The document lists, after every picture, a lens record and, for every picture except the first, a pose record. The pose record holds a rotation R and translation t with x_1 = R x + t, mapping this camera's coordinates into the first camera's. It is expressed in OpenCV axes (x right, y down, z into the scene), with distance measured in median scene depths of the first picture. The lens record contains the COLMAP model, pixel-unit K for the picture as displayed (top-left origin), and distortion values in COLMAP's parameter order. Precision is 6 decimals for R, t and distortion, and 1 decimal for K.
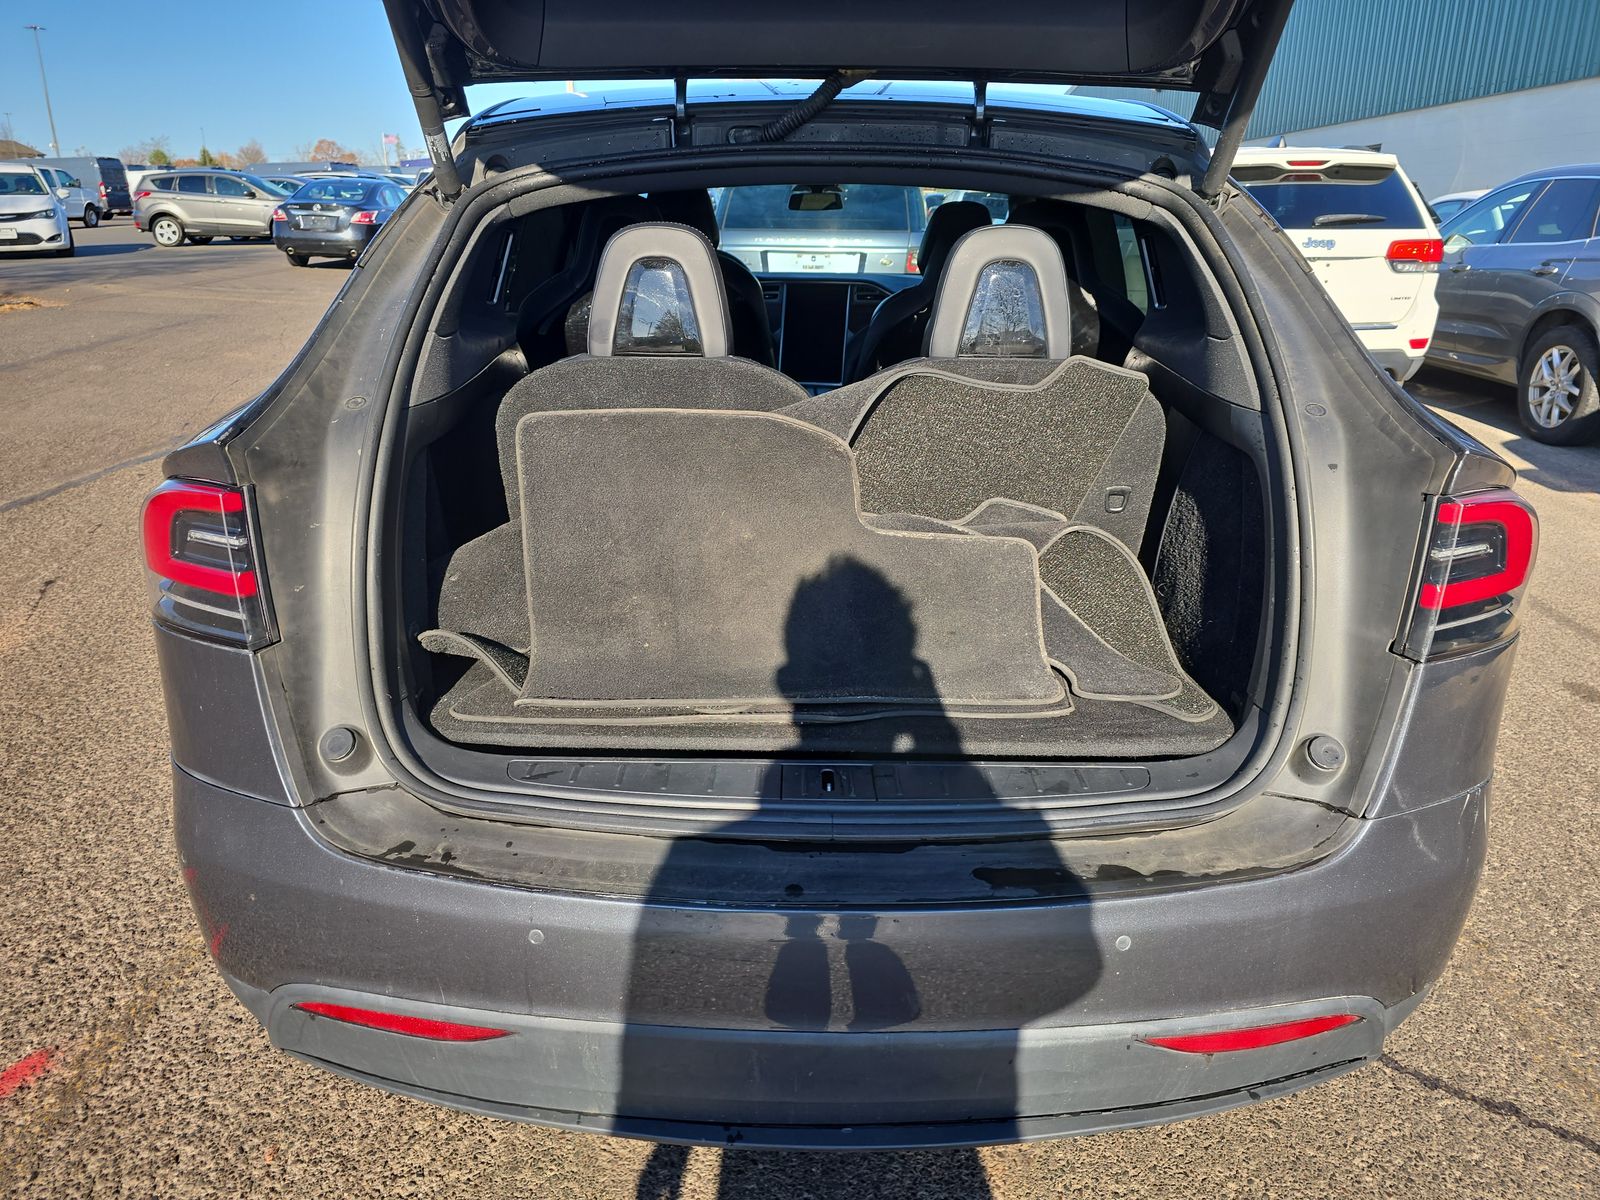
lens RADIAL K [[1126.7, 0, 790.5], [0, 1126.7, 632.3], [0, 0, 1]] dist [0.013713, -0.019627]
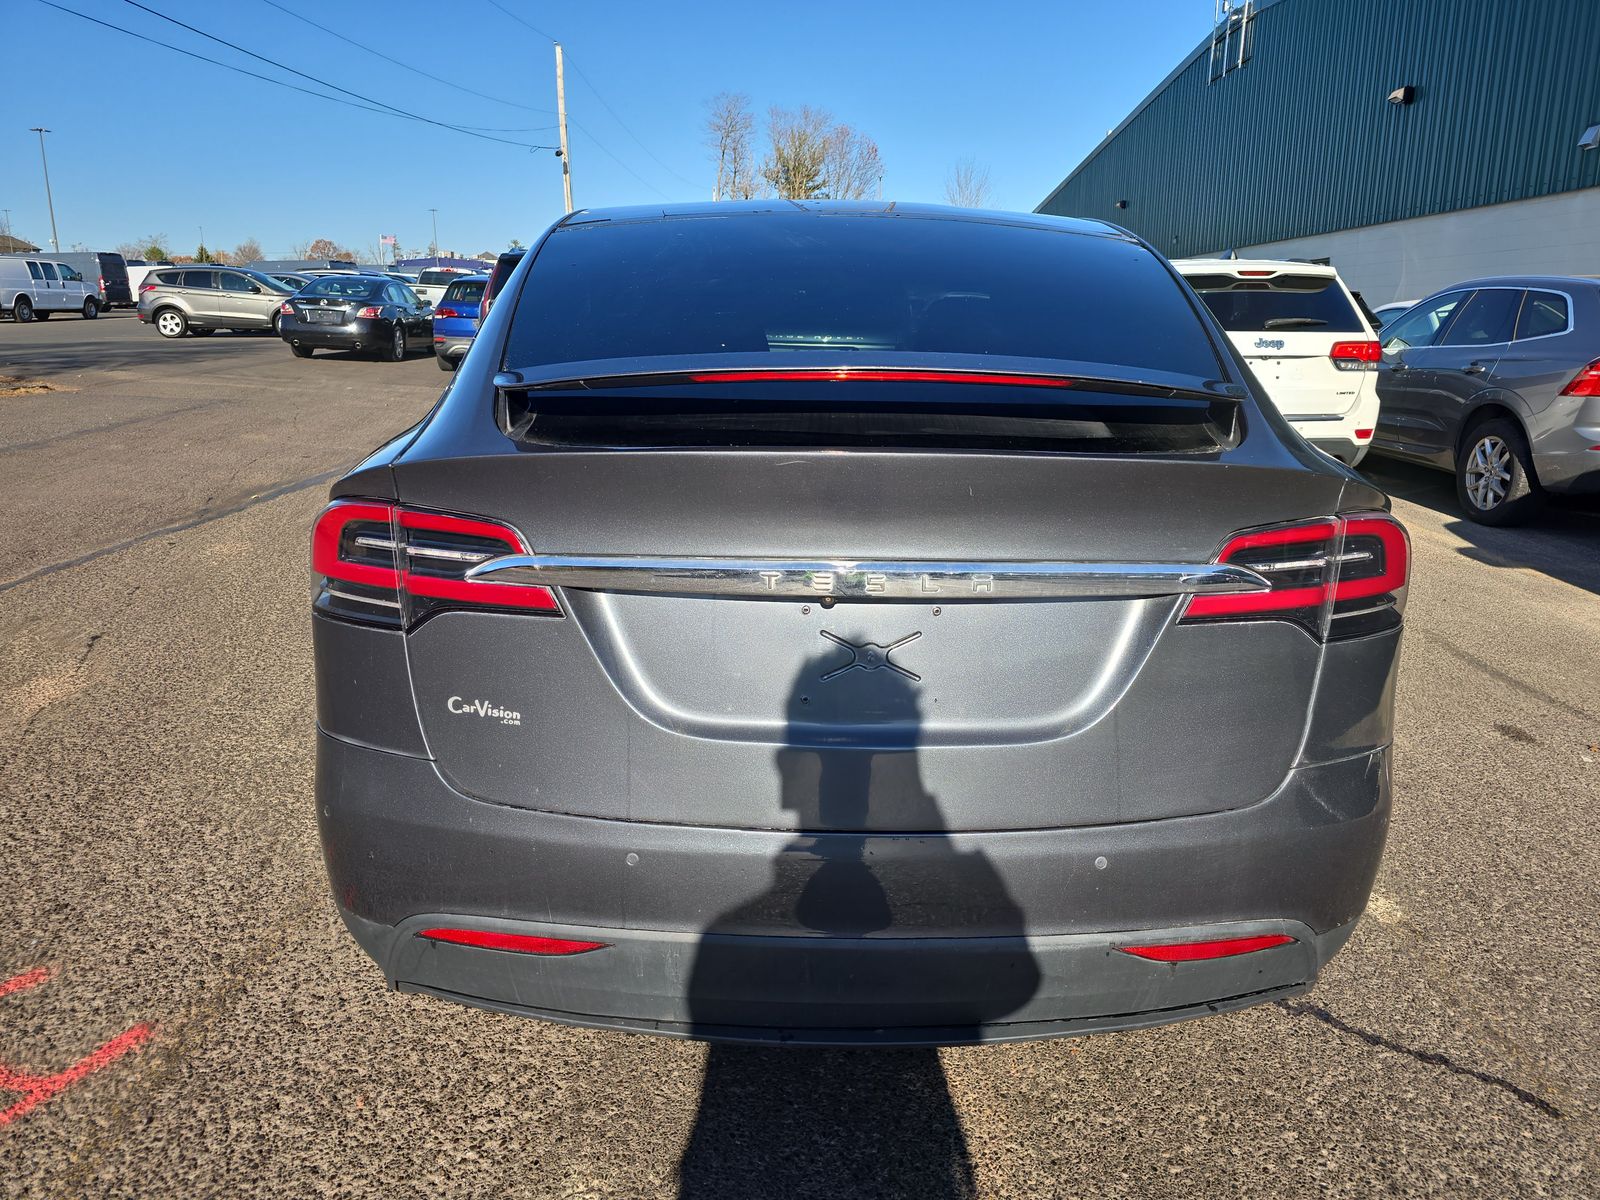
lens RADIAL K [[1126.7, 0, 809.5], [0, 1126.7, 599.0], [0, 0, 1]] dist [0.013713, -0.019627]
pose [[0.999499, 0.004620, 0.031324, -0.044722], [-0.001198, 0.994106, -0.108402, 0.075539], [-0.031640, 0.108310, 0.993614, -0.172117]]
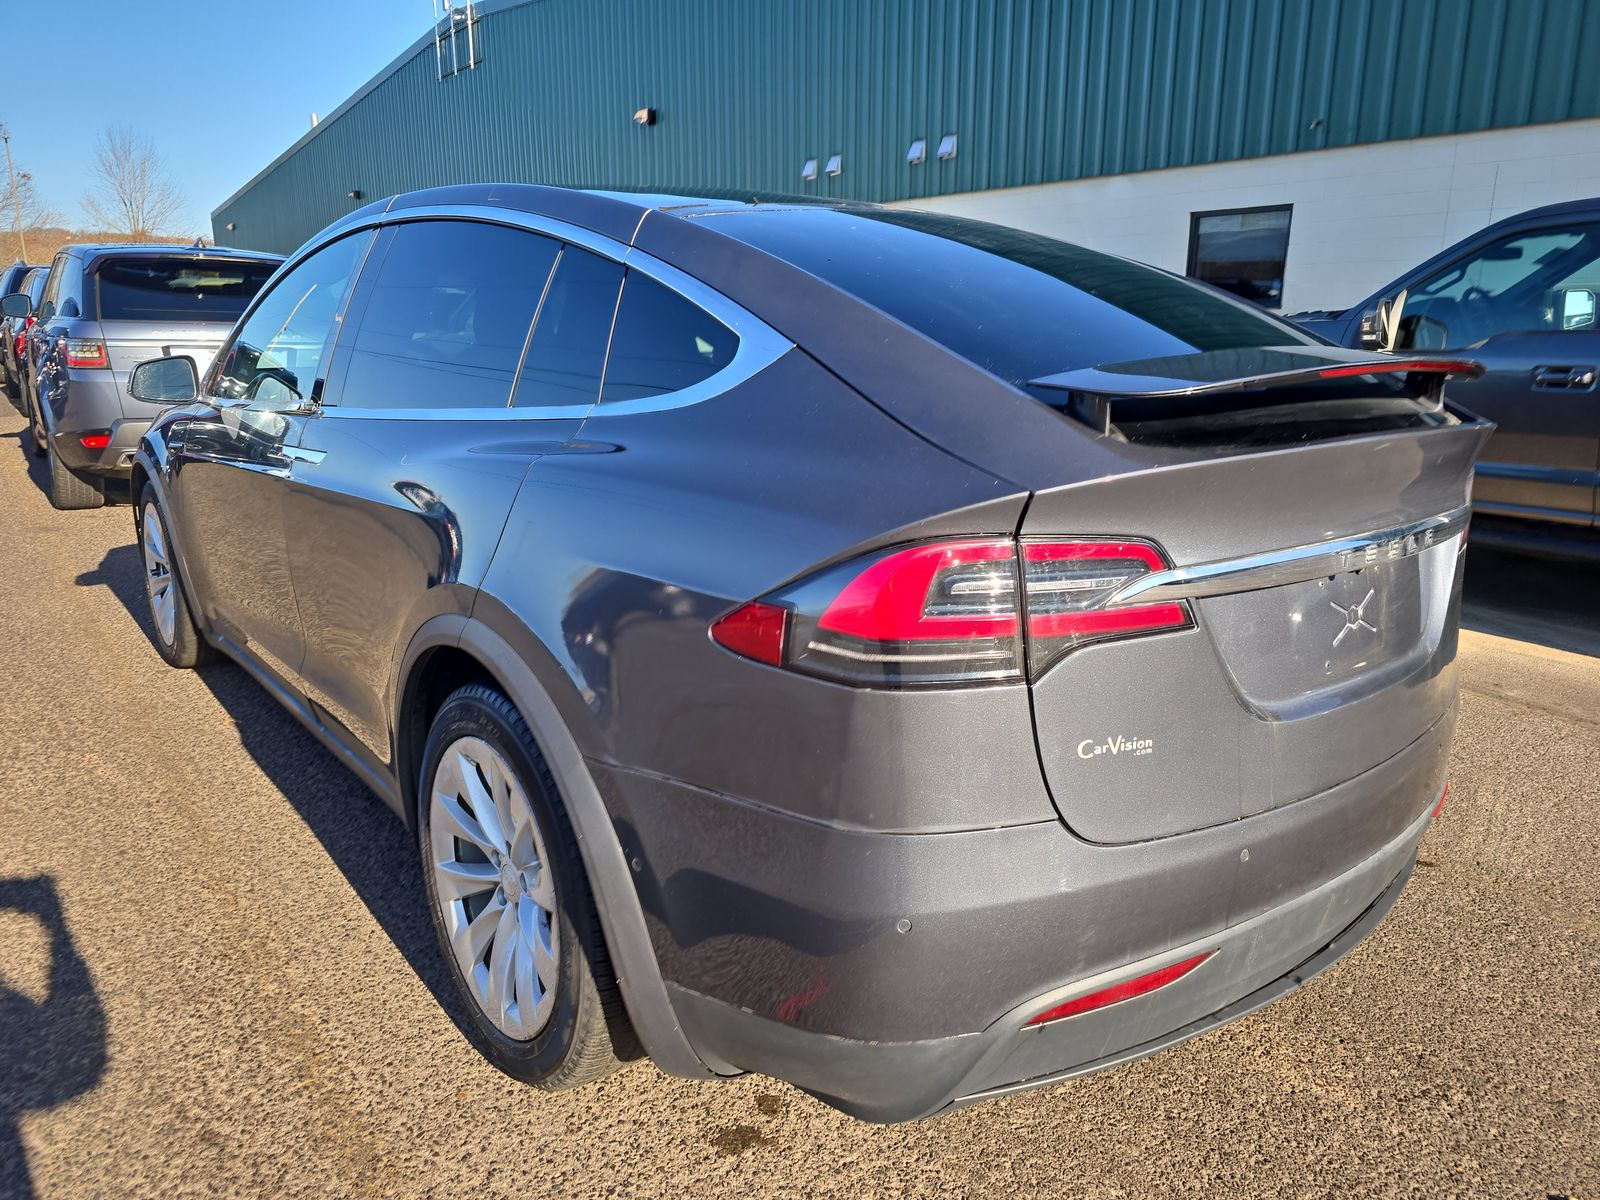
lens RADIAL K [[1126.7, 0, 802.1], [0, 1126.7, 606.7], [0, 0, 1]] dist [0.013713, -0.019627]
pose [[0.736624, -0.149496, 0.659572, -0.847762], [0.217119, 0.975913, -0.021286, -0.046199], [-0.640503, 0.158886, 0.751340, 0.203294]]
